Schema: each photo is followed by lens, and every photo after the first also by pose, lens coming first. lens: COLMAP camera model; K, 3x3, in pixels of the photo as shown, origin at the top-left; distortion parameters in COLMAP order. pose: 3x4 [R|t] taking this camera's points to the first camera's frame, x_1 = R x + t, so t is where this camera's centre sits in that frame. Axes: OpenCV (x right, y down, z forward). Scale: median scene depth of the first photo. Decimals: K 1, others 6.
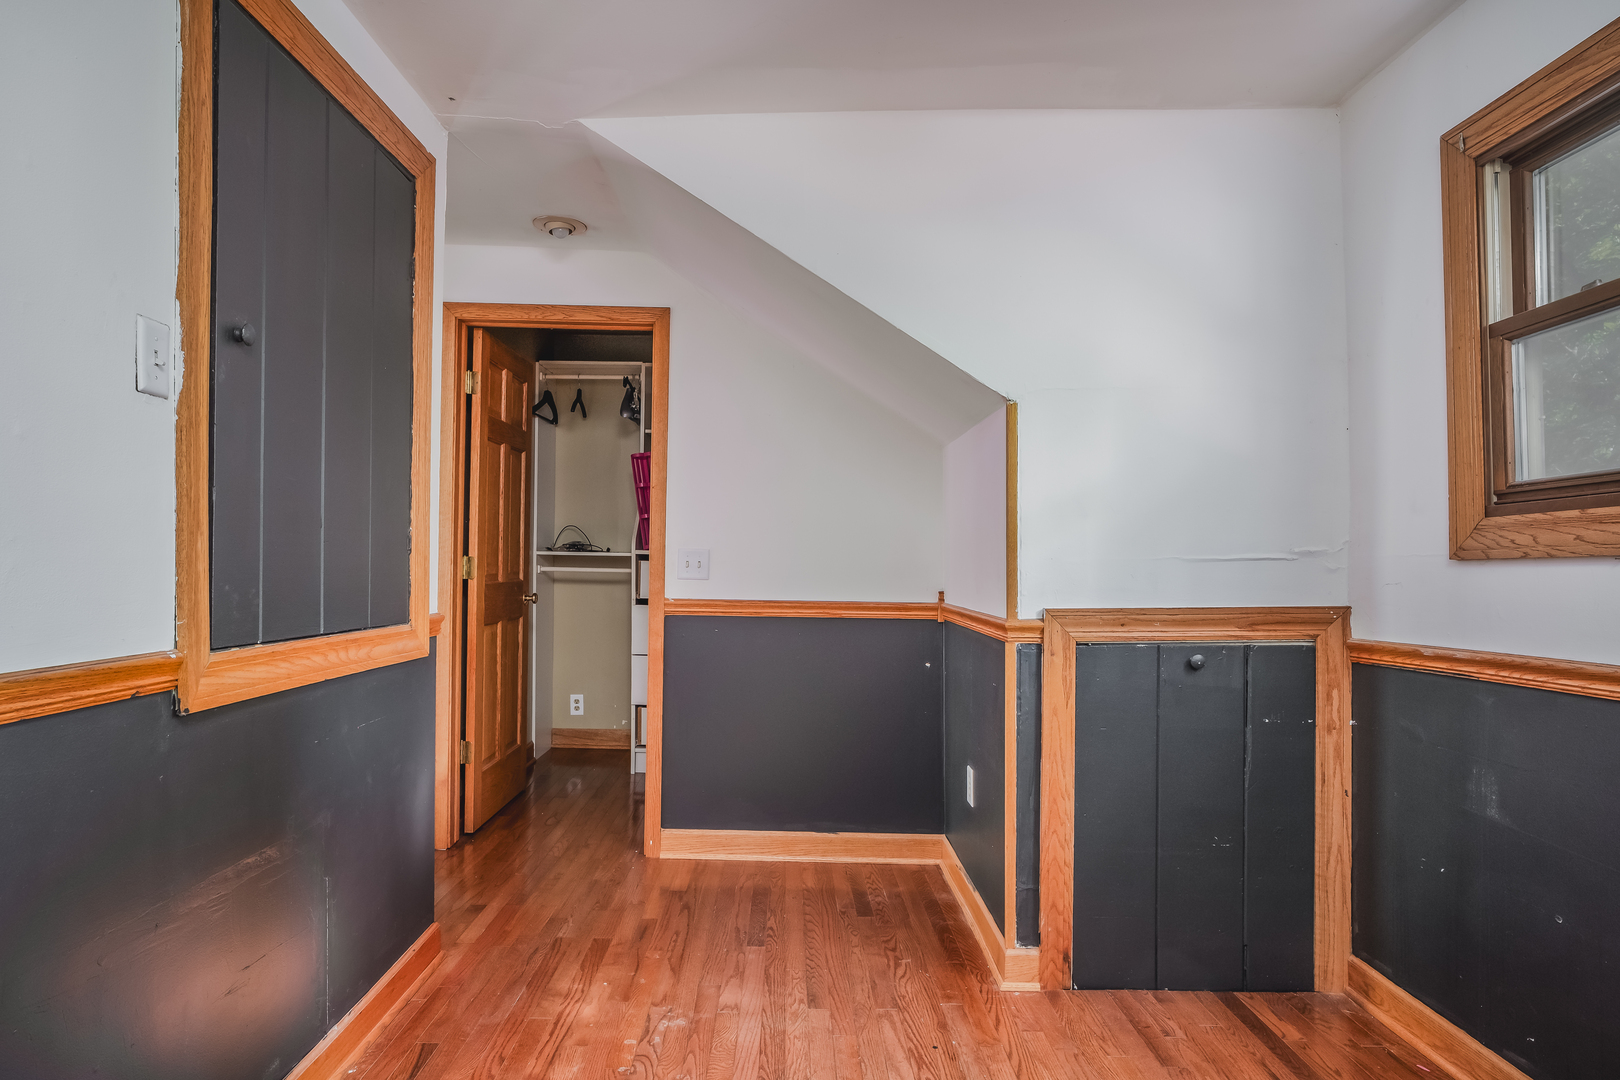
lens RADIAL K [[935.8, 0, 810.7], [0, 935.8, 564.7], [0, 0, 1]] dist [-0.017611, 0.028819]
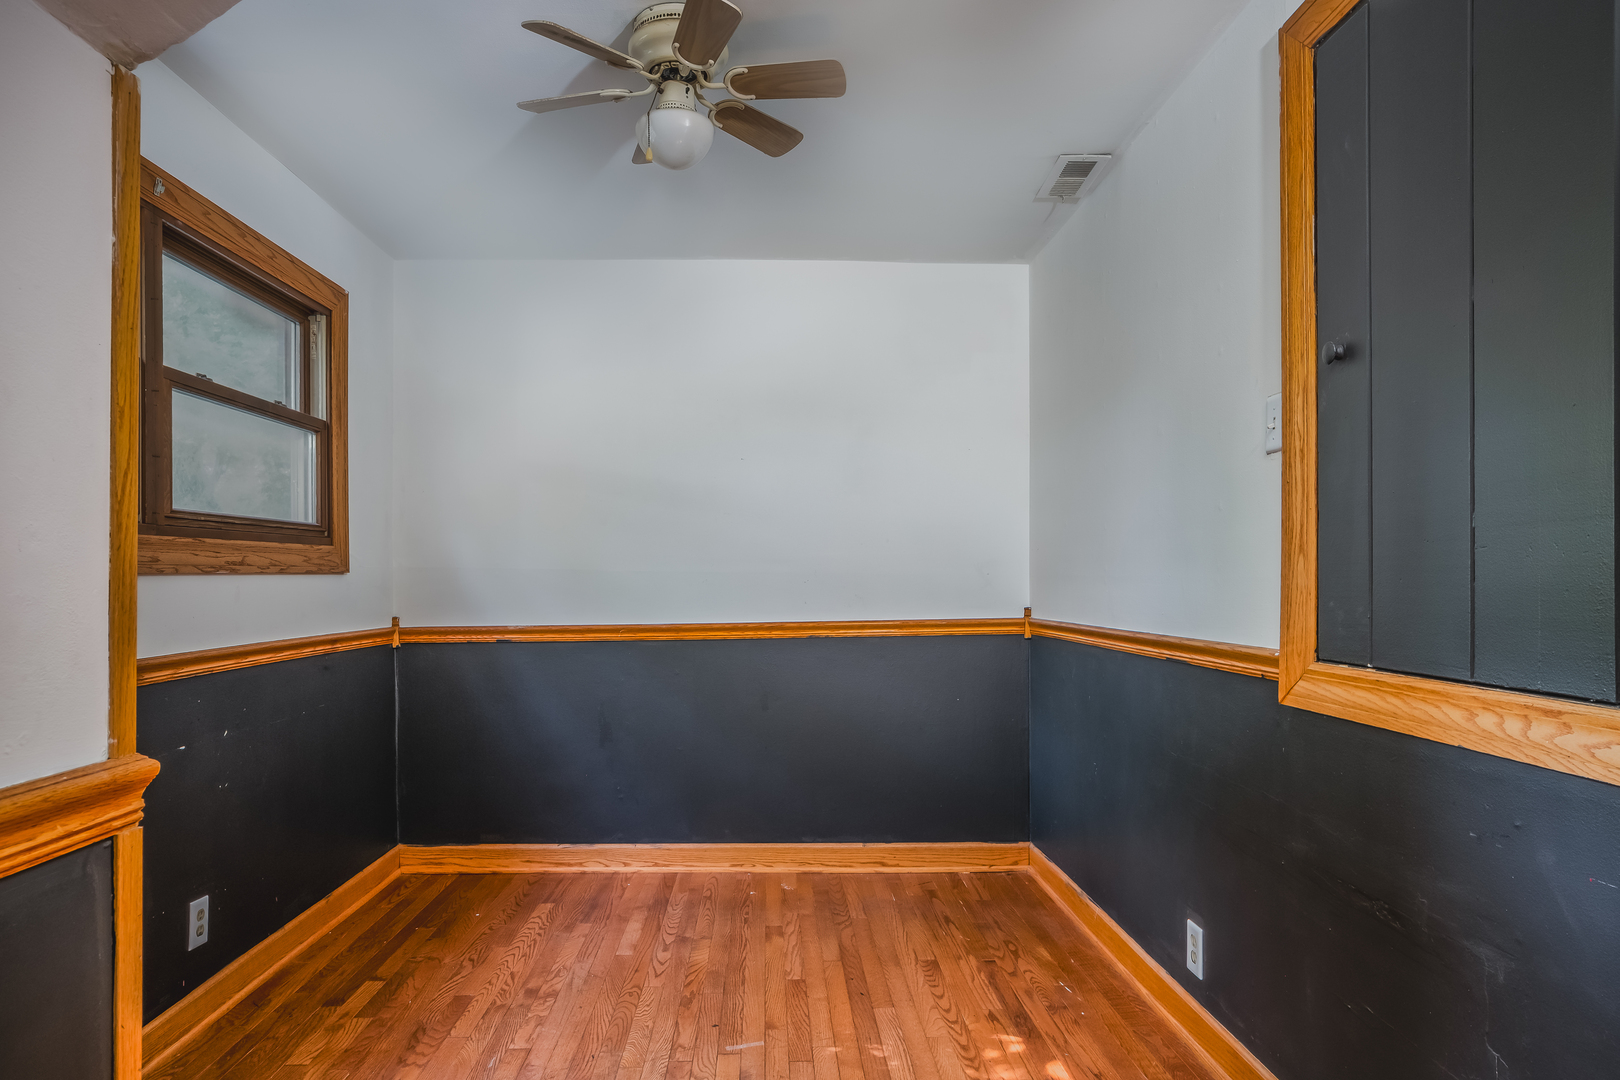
lens RADIAL K [[935.8, 0, 810.7], [0, 935.8, 564.7], [0, 0, 1]] dist [-0.017611, 0.028819]
pose [[-0.999108, -0.003627, -0.042066, -0.007092], [-0.002861, 0.999830, -0.018240, 0.002400], [0.042125, -0.018104, -0.998948, 2.007770]]
